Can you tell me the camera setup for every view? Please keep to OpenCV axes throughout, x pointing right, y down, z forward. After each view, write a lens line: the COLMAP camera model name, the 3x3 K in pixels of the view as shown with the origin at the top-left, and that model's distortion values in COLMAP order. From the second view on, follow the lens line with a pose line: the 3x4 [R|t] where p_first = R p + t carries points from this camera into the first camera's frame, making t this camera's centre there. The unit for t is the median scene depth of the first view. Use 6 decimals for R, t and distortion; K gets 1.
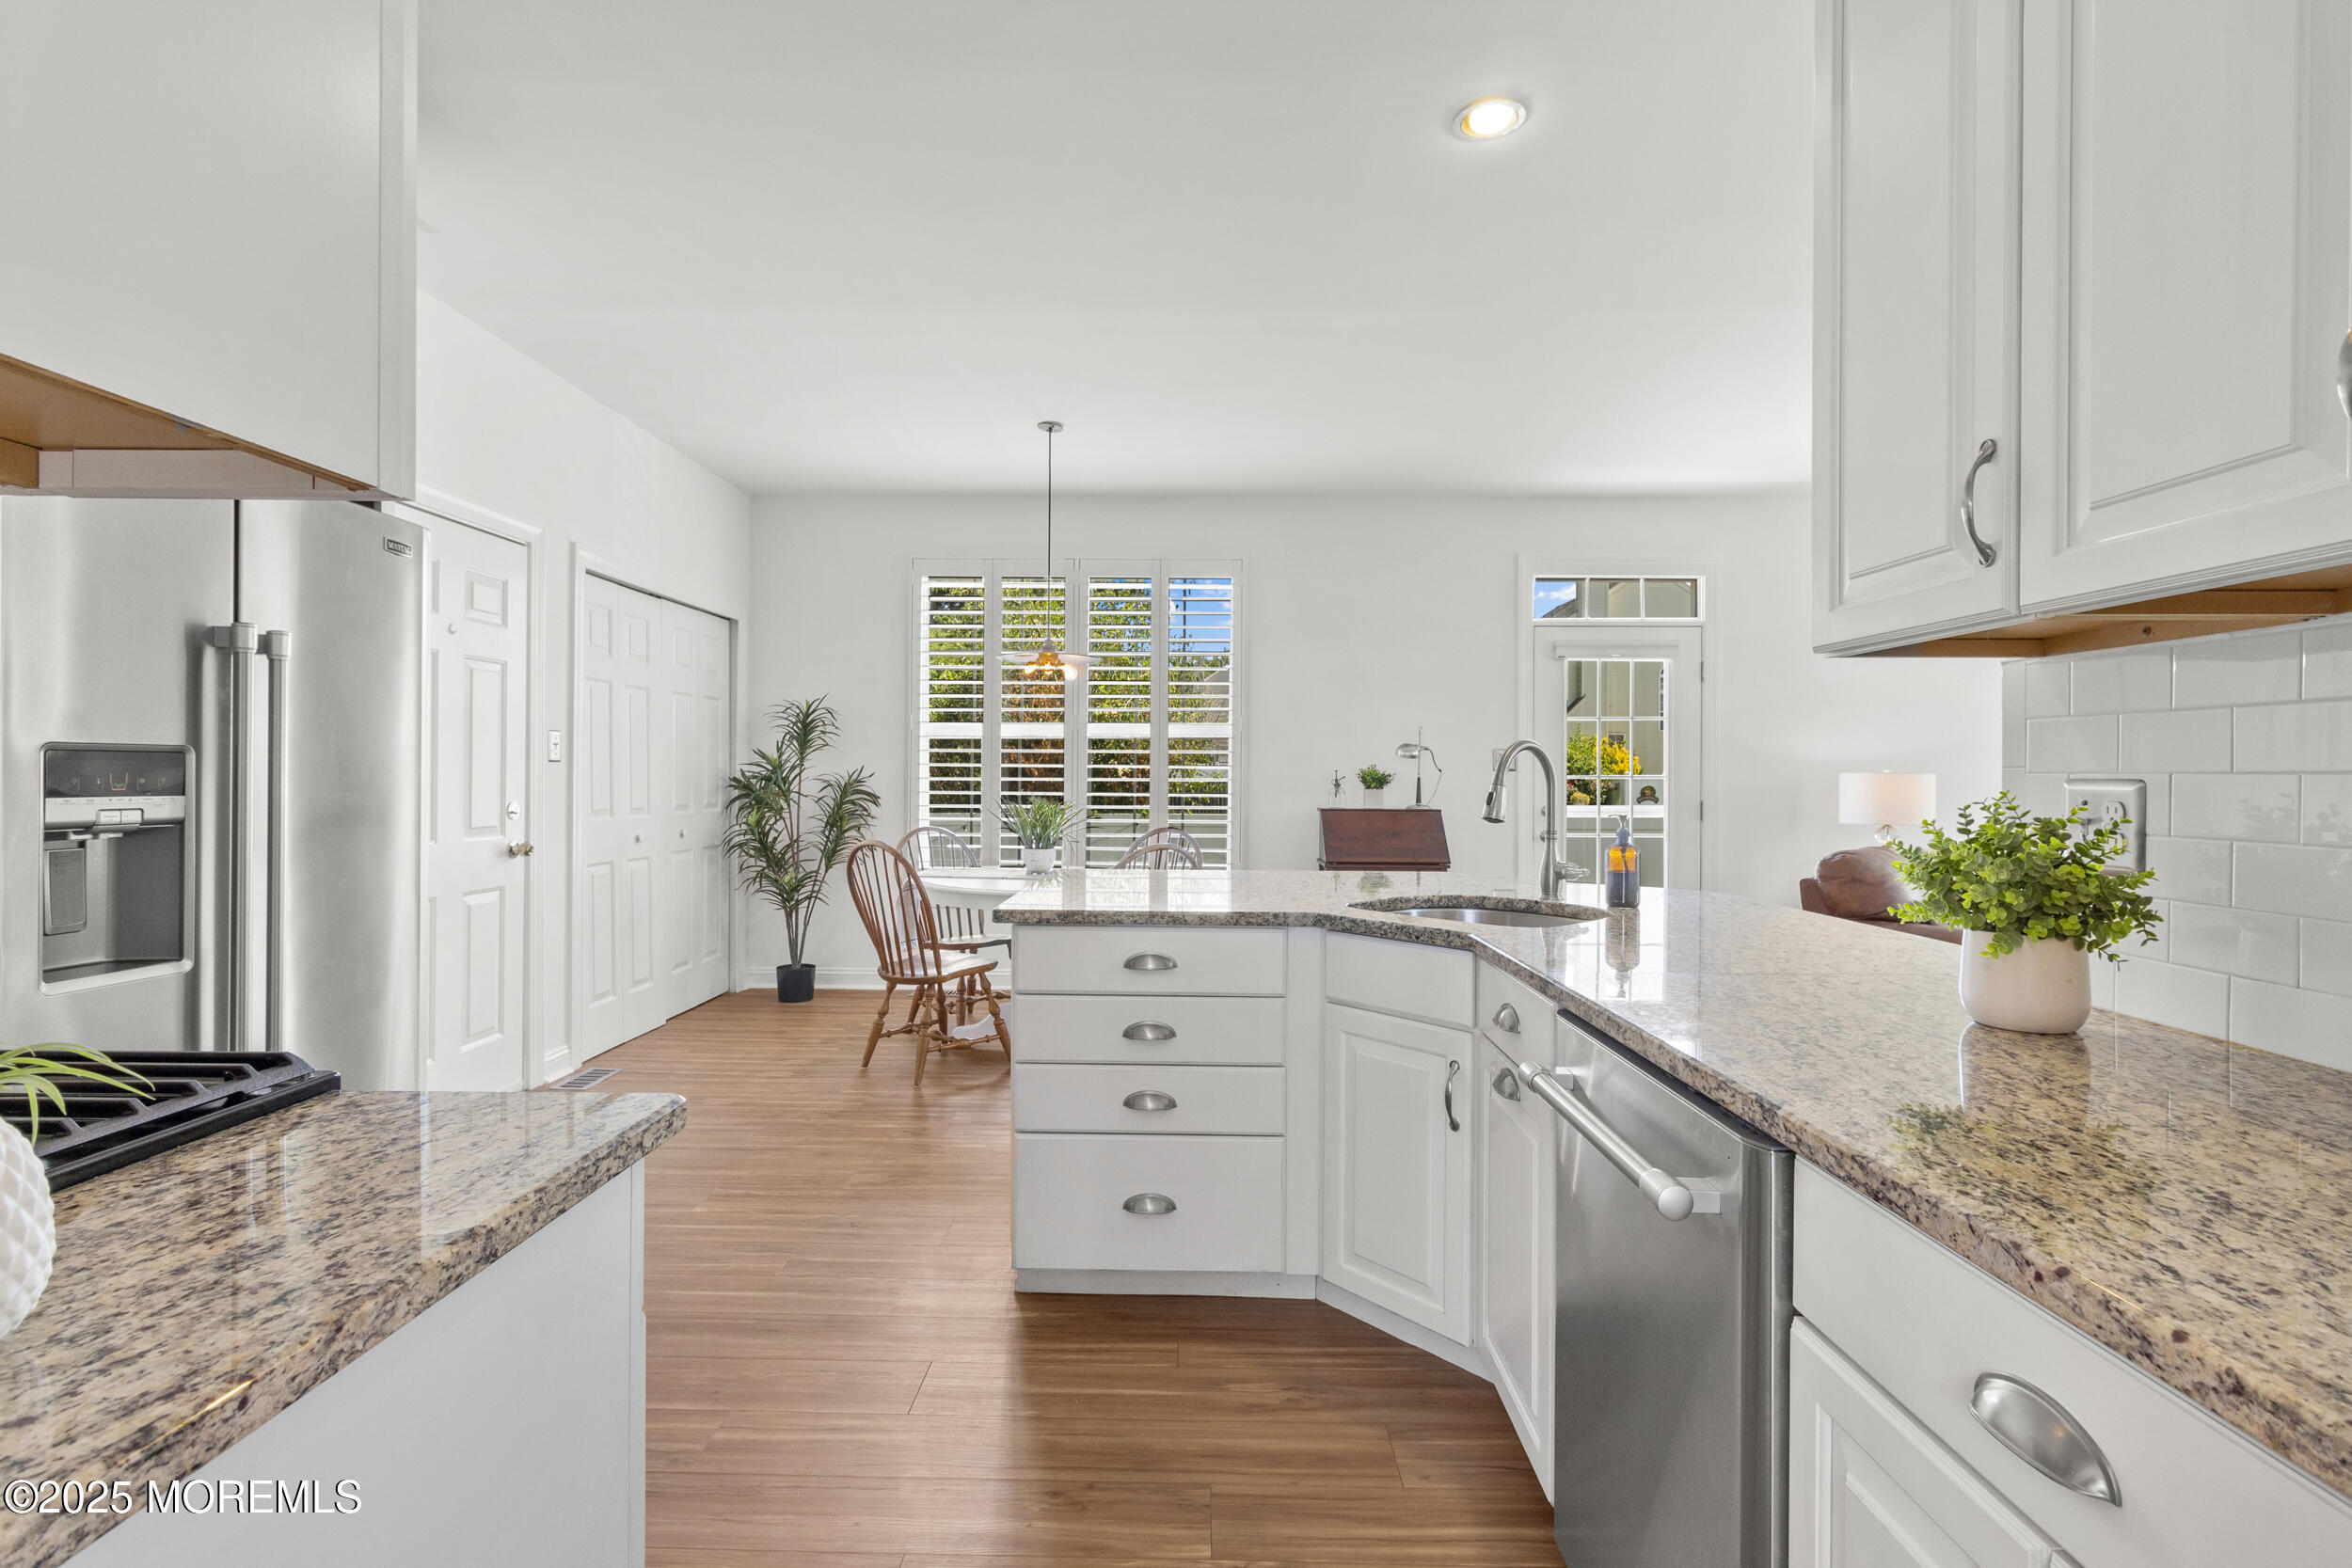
lens RADIAL K [[1077.6, 0, 1172.1], [0, 1077.6, 773.4], [0, 0, 1]] dist [0.000693, 0.000069]
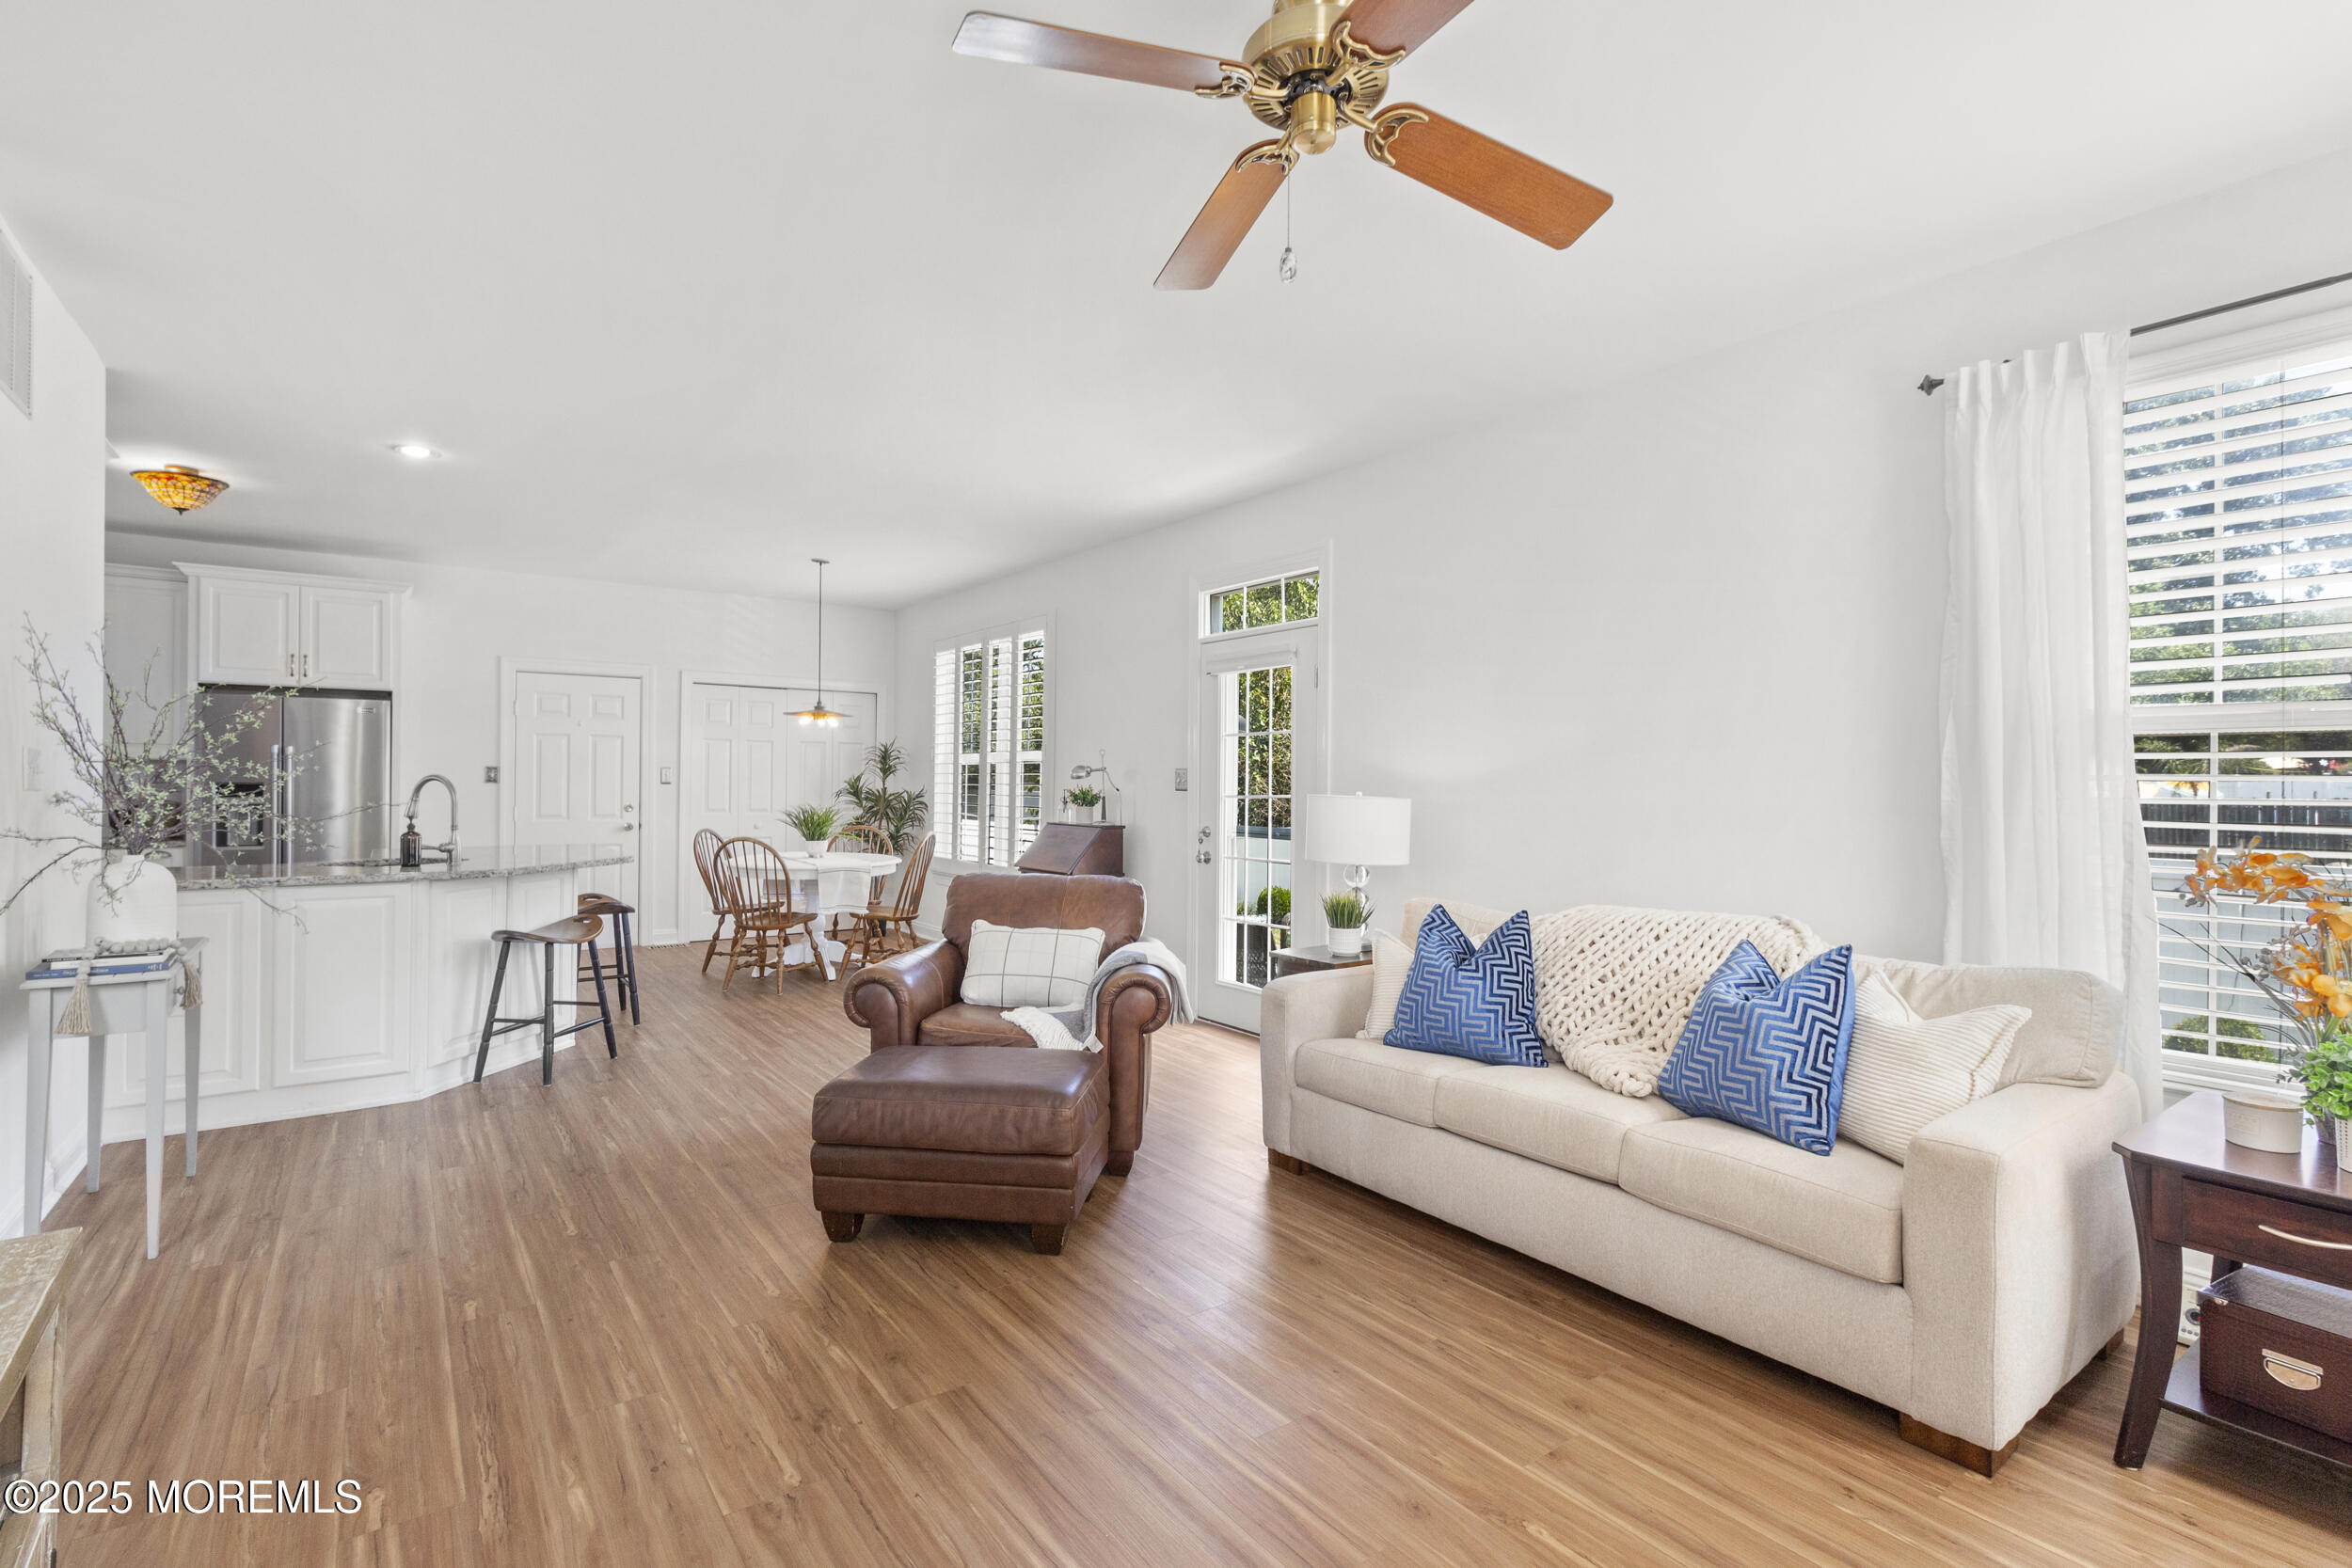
lens RADIAL K [[1077.6, 0, 1172.1], [0, 1077.6, 773.4], [0, 0, 1]] dist [0.000693, 0.000069]
pose [[0.604780, -0.008899, -0.796343, 1.393386], [-0.002440, 0.999912, -0.013027, -0.005059], [0.796389, 0.009822, 0.604705, 0.478715]]
